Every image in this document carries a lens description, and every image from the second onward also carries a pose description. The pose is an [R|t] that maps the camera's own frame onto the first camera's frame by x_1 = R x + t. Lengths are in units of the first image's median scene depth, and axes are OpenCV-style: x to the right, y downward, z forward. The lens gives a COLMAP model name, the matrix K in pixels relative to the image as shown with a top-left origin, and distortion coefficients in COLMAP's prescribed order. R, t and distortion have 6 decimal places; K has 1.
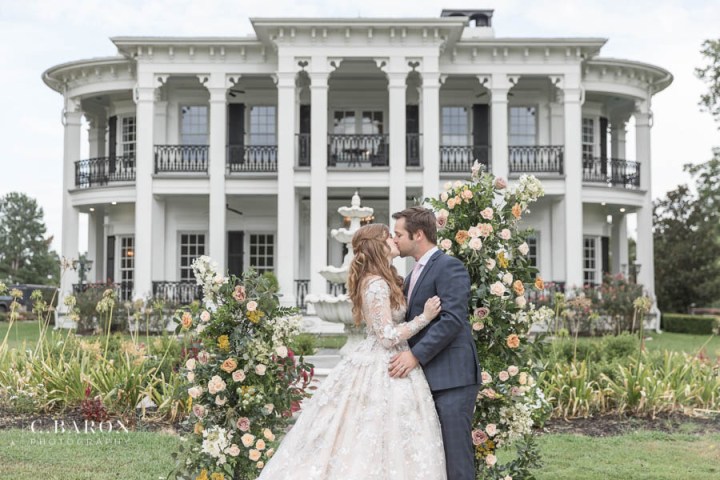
lens RADIAL K [[999.4, 0, 353.6], [0, 999.4, 239.3], [0, 0, 1]] dist [0.024050, 0.000000]
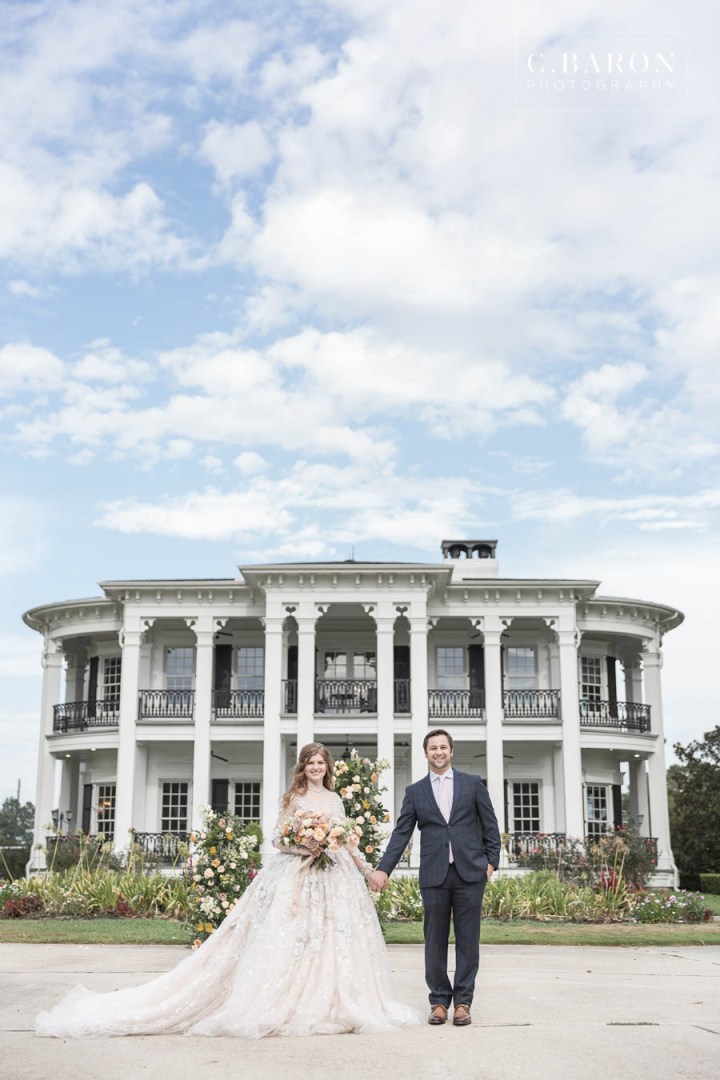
lens RADIAL K [[1356.0, 0, 352.7], [0, 1356.0, 542.0], [0, 0, 1]] dist [0.023515, 0.000000]
pose [[0.999769, -0.003998, -0.021115, 0.038844], [0.000219, 0.984390, -0.176000, -0.003281], [0.021489, 0.175955, 0.984164, -0.331678]]
